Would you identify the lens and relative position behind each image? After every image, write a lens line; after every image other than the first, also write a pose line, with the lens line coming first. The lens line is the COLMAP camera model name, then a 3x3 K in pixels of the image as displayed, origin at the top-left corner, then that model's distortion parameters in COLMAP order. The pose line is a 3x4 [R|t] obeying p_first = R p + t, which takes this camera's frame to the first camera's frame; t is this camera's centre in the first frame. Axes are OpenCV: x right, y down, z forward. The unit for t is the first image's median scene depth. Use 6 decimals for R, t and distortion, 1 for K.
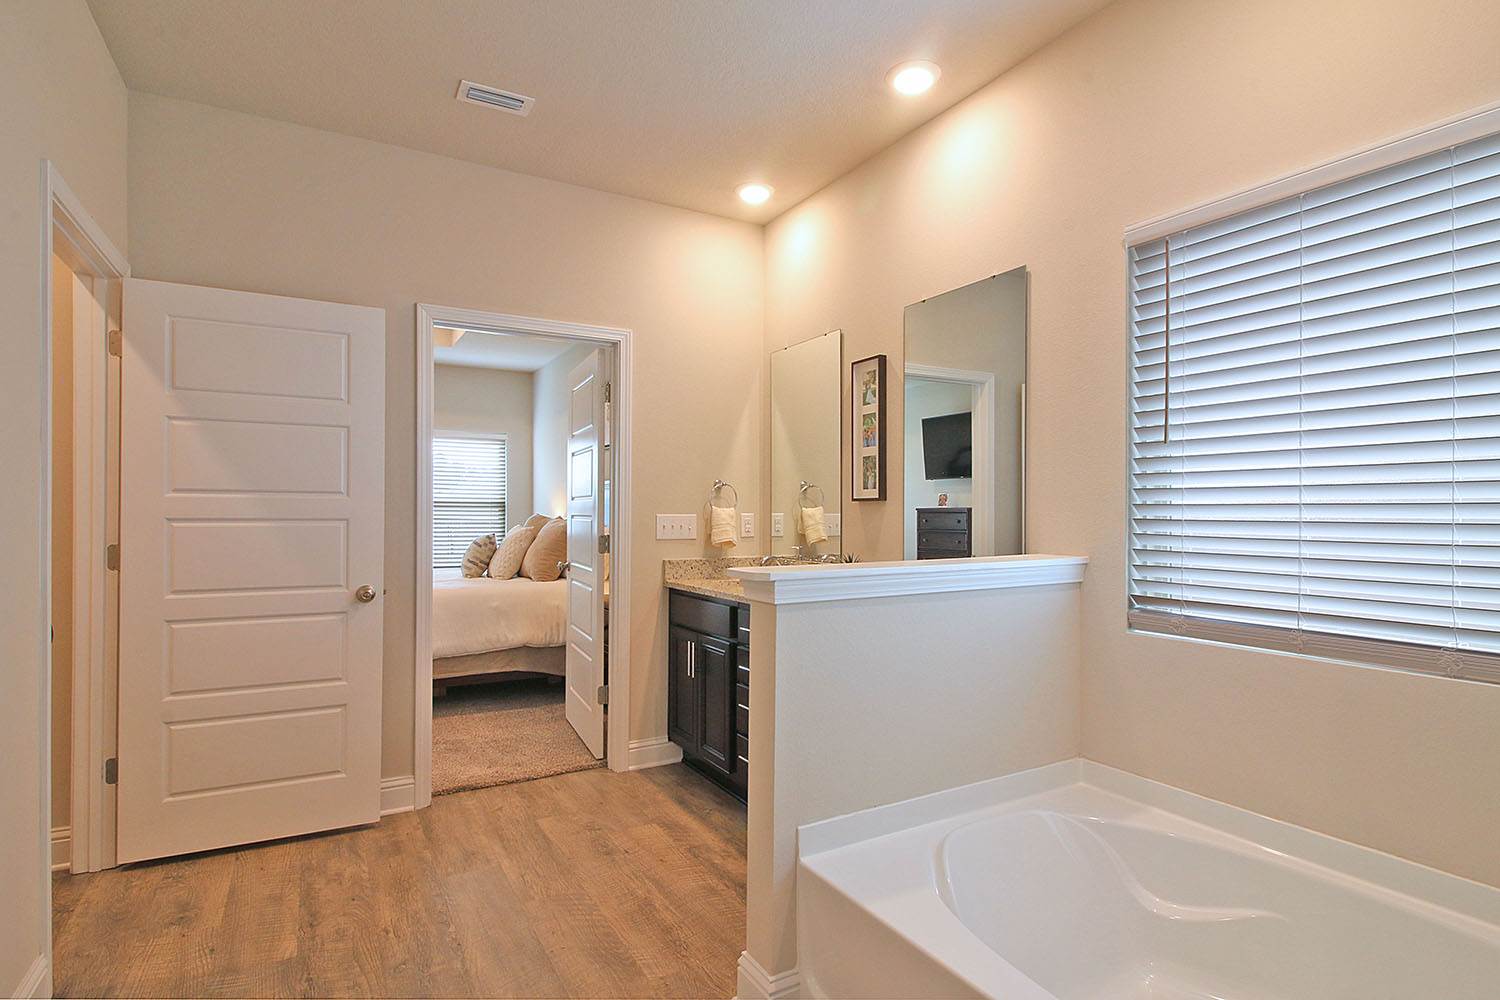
lens RADIAL K [[763.0, 0, 760.0], [0, 763.0, 503.1], [0, 0, 1]] dist [-0.001433, -0.003663]
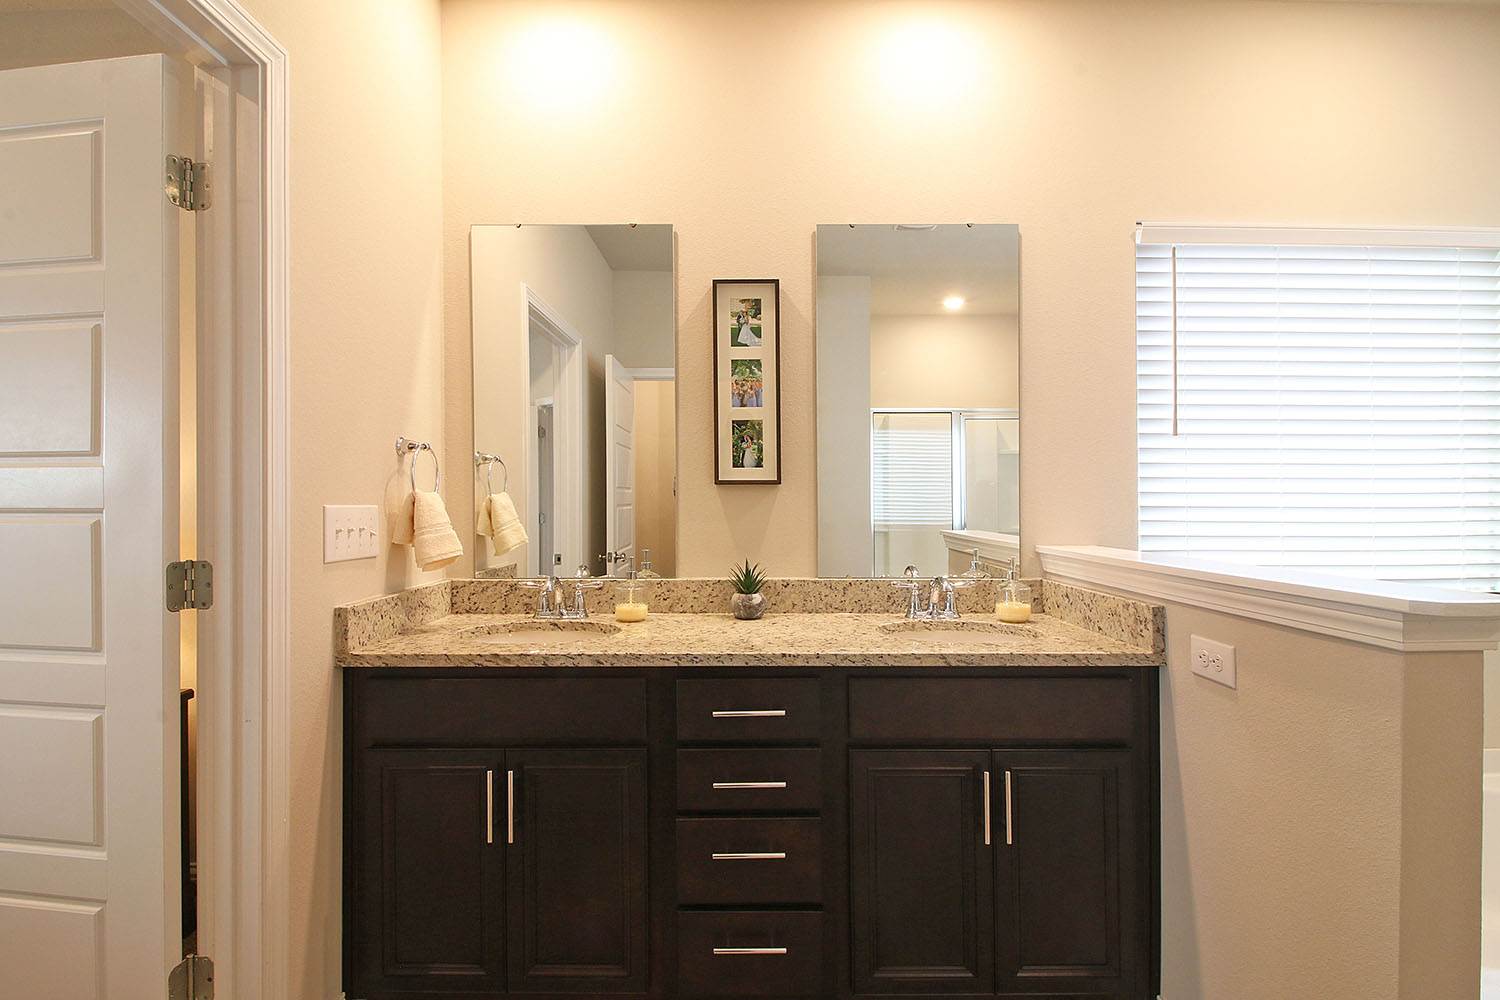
lens RADIAL K [[704.6, 0, 742.1], [0, 704.6, 499.8], [0, 0, 1]] dist [-0.002253, -0.000517]
pose [[0.503573, 0.000199, 0.863953, -0.357110], [-0.007629, 0.999962, 0.004216, 0.007615], [-0.863919, -0.008714, 0.503555, 0.577893]]
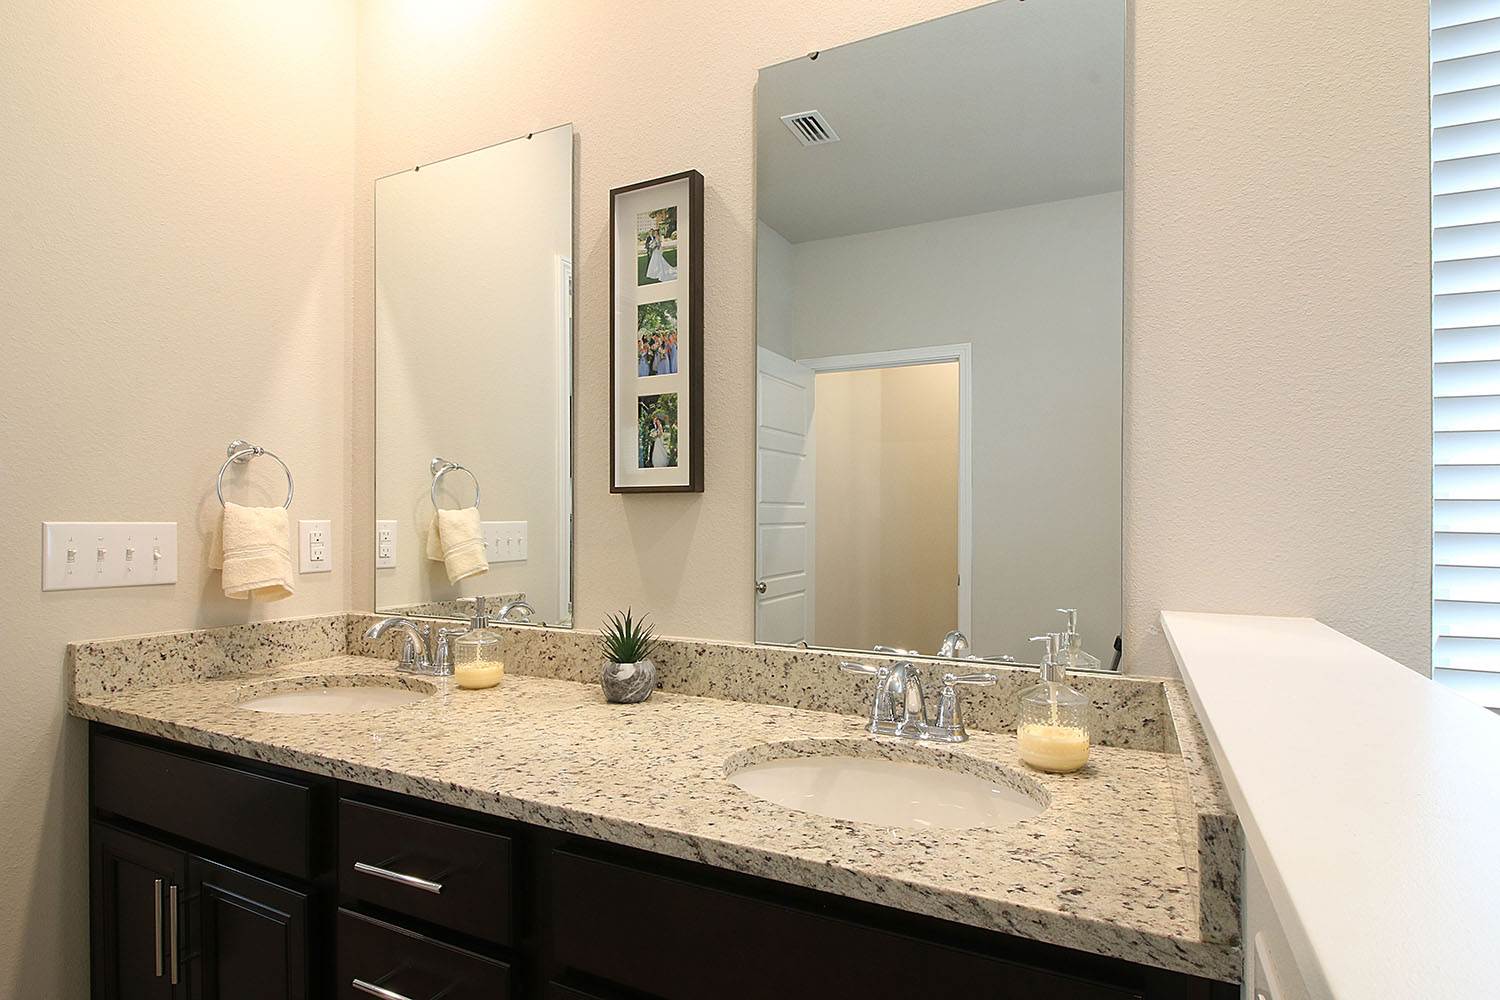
lens RADIAL K [[763.0, 0, 755.7], [0, 763.0, 519.3], [0, 0, 1]] dist [-0.001433, -0.003663]
pose [[0.831690, 0.003604, 0.555229, -0.052977], [-0.008426, 0.999946, 0.006130, 0.008517], [-0.555177, -0.009777, 0.831675, 0.498626]]
